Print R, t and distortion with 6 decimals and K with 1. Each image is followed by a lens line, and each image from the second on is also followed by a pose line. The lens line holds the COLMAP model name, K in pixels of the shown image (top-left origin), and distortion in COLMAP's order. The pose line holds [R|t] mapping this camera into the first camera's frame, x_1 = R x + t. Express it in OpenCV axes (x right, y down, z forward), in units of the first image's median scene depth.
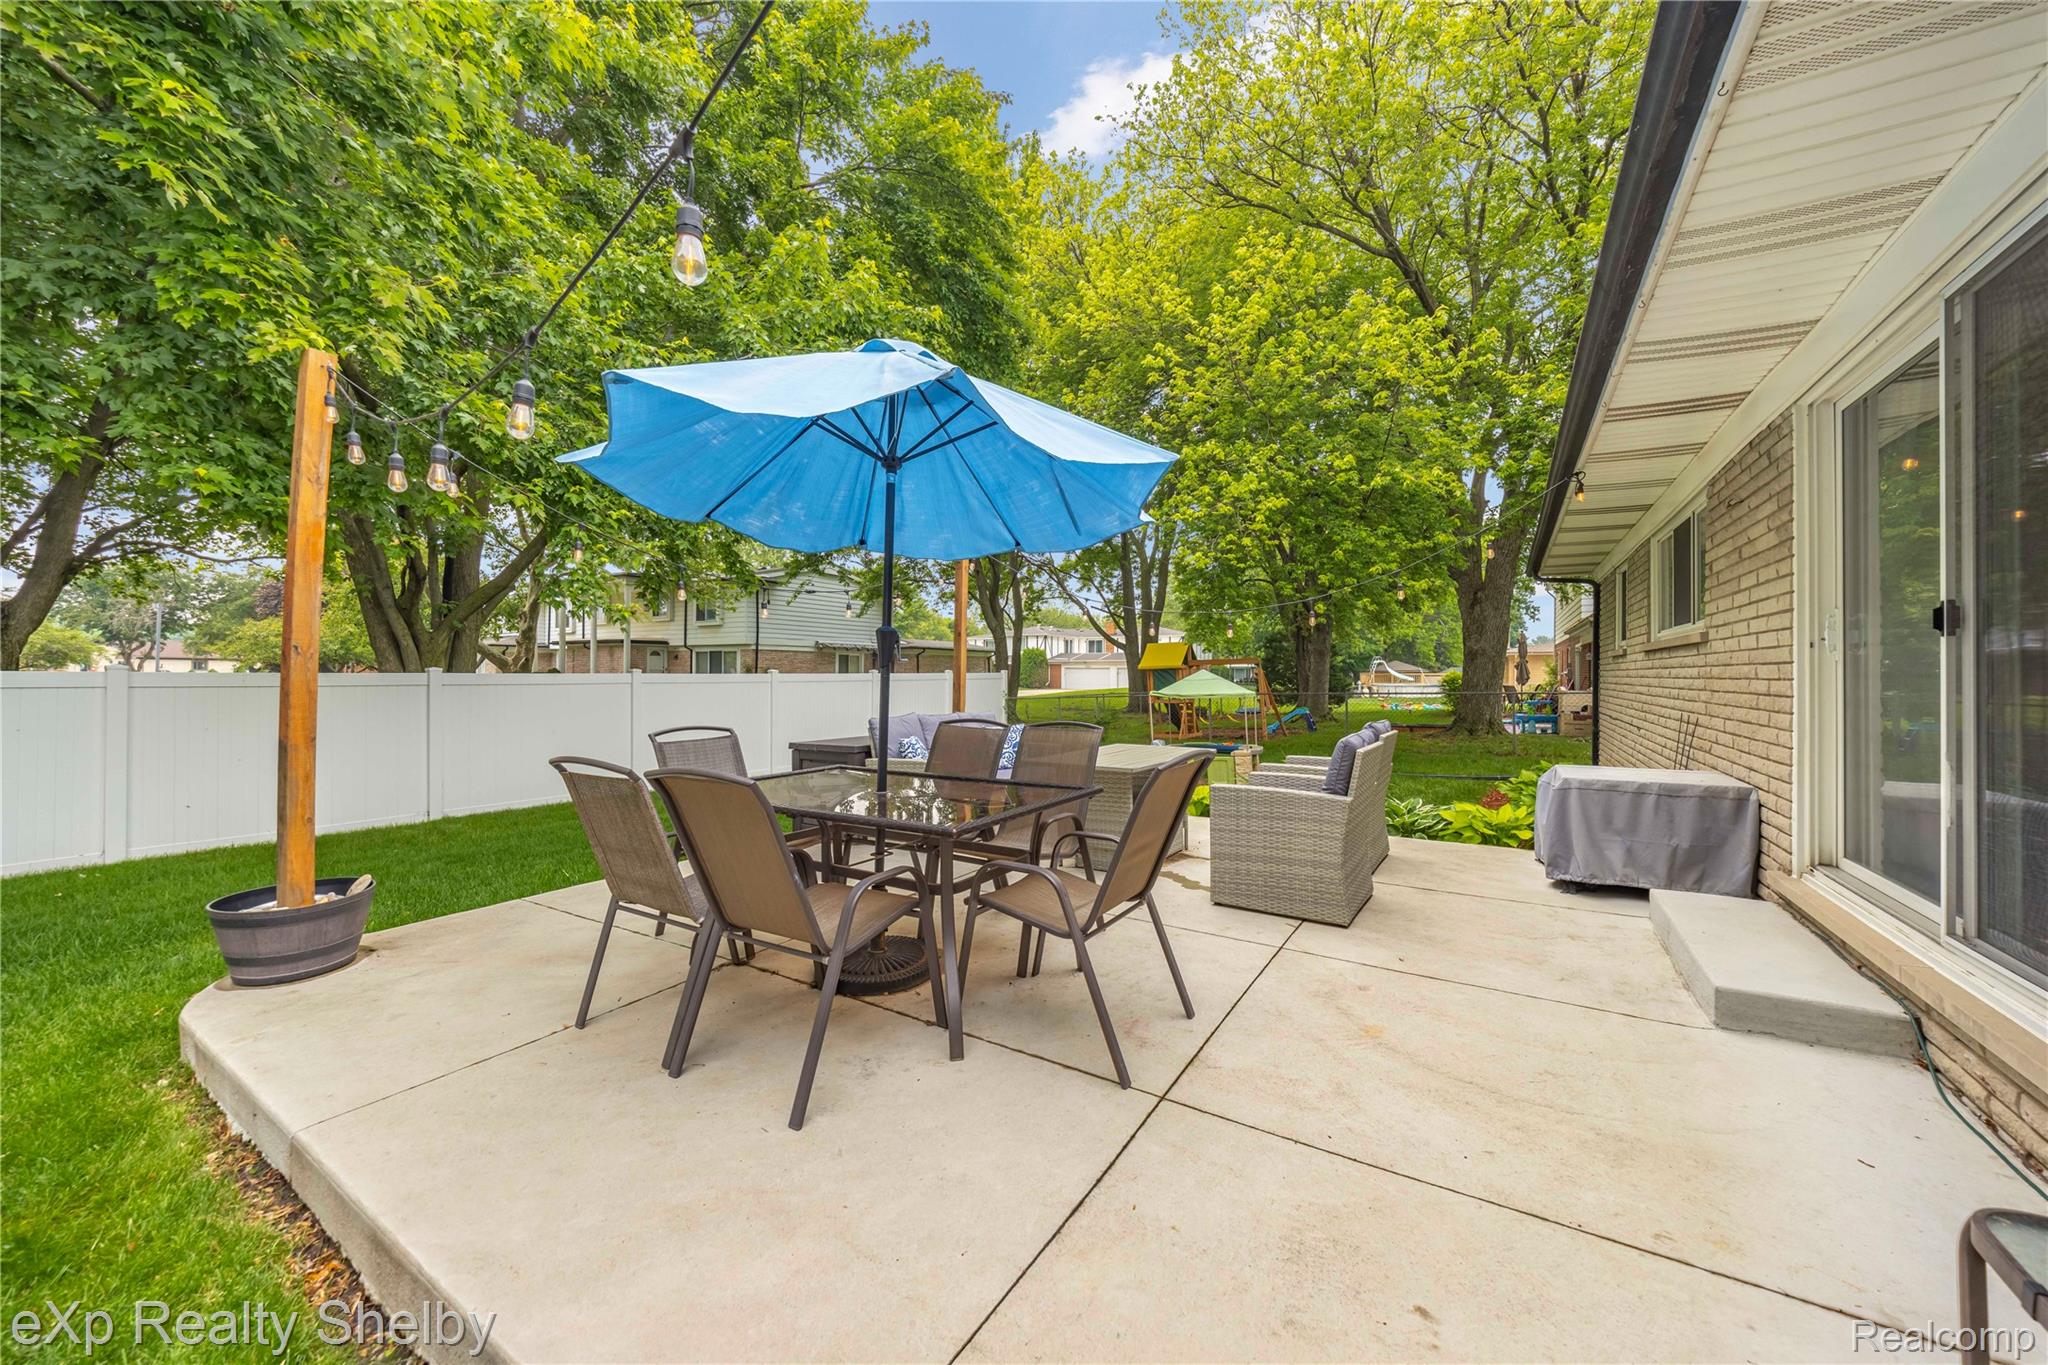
lens RADIAL K [[788.6, 0, 1024.0], [0, 788.6, 682.5], [0, 0, 1]] dist [0.000006, 0.000010]
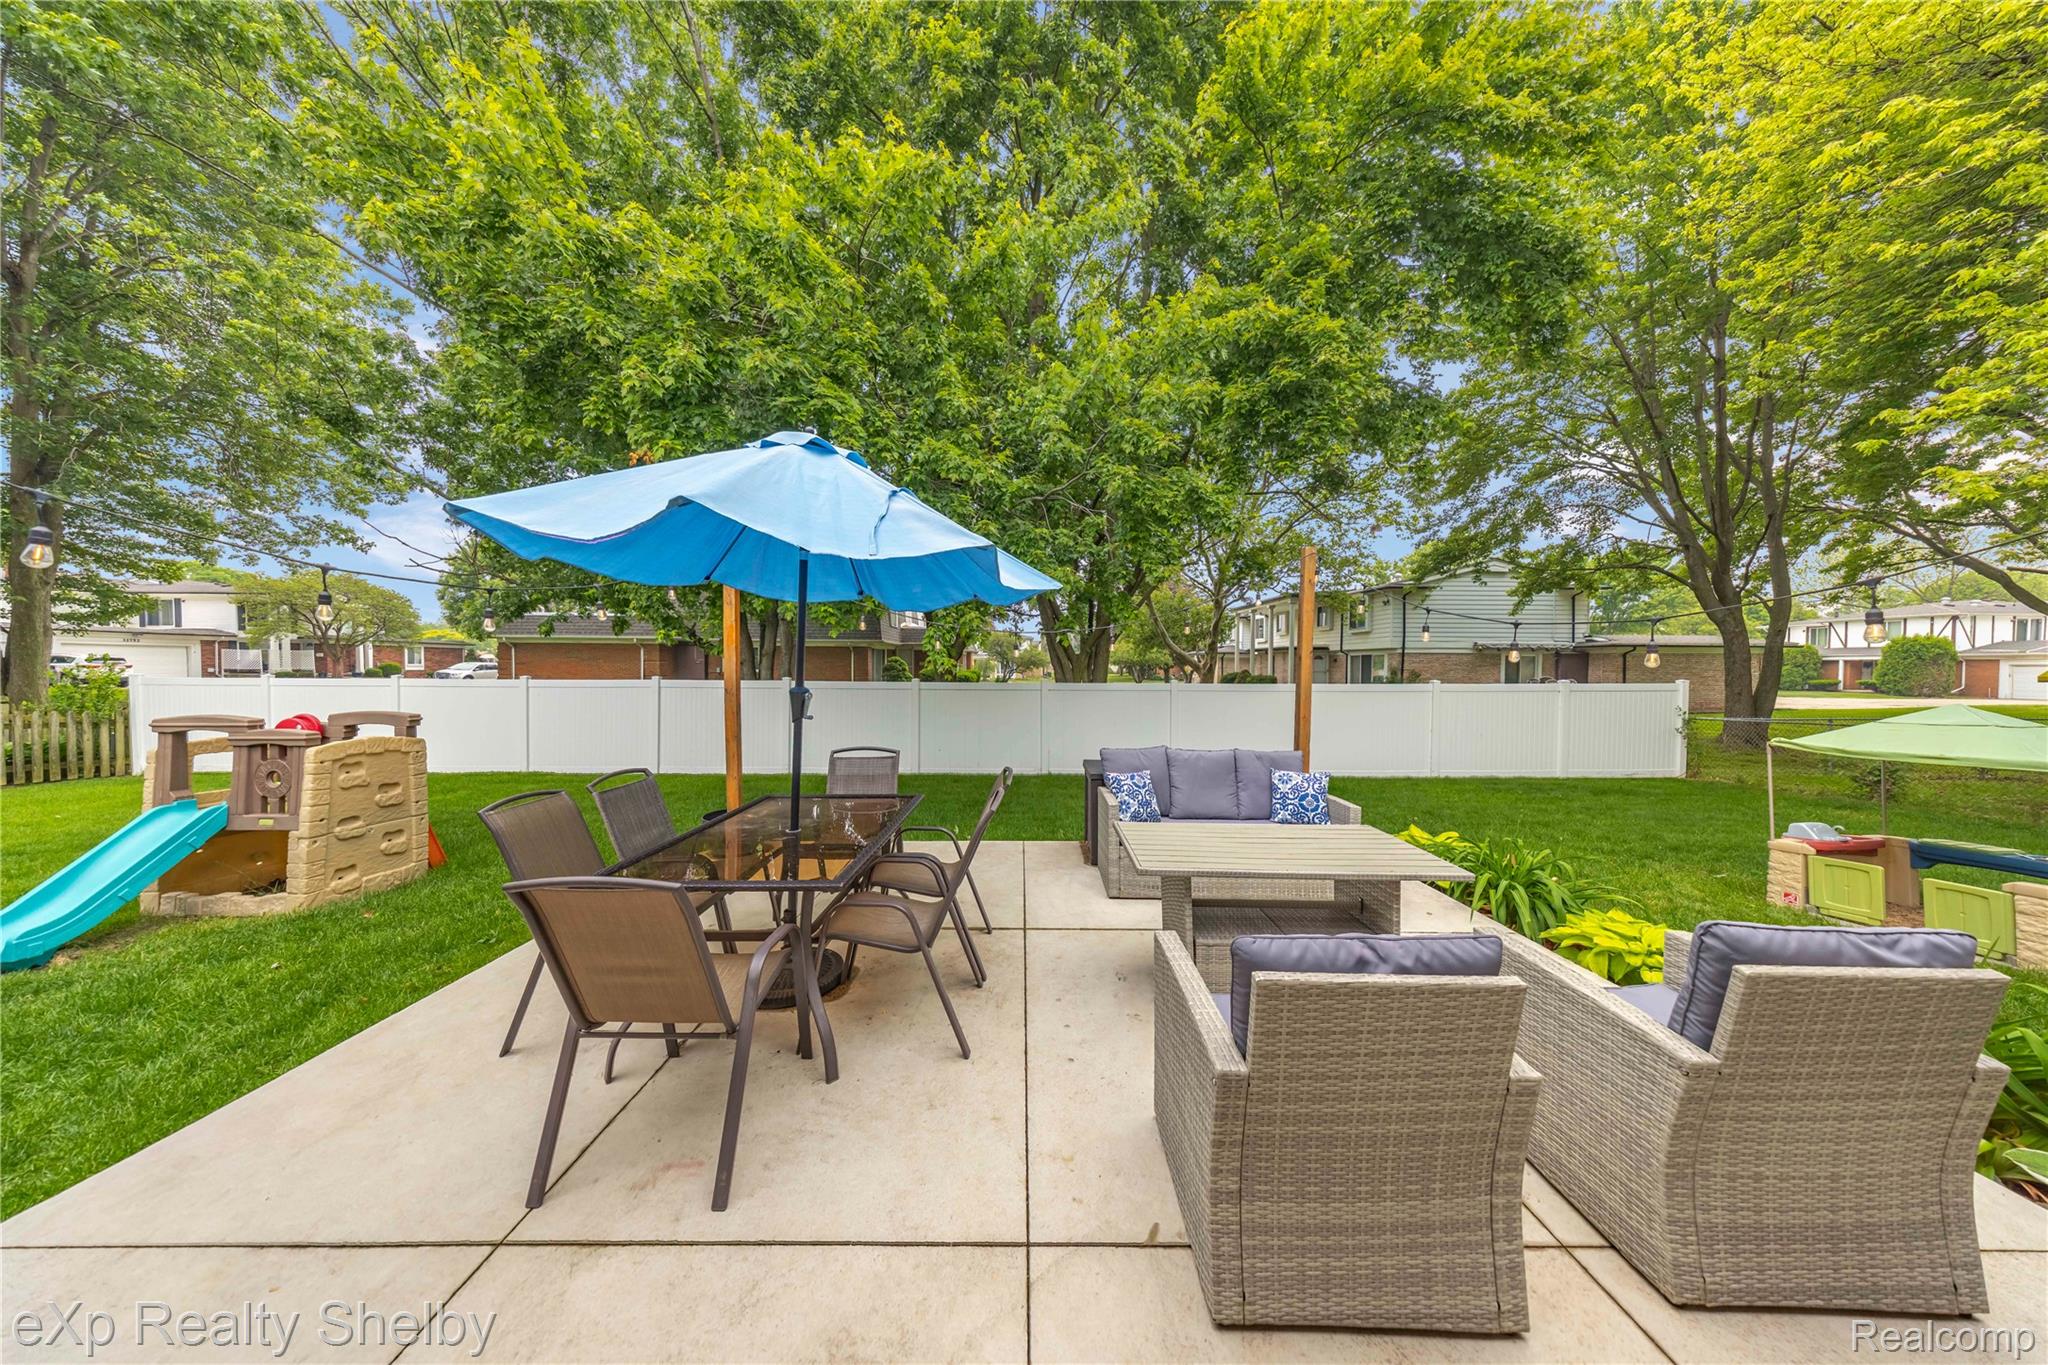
lens RADIAL K [[631.9, 0, 1024.0], [0, 631.9, 682.5], [0, 0, 1]] dist [0.000448, 0.000026]
pose [[0.526156, 0.012701, -0.850293, 0.111351], [-0.007644, 0.999919, 0.010205, -0.006569], [0.850354, 0.001130, 0.526210, 0.124960]]
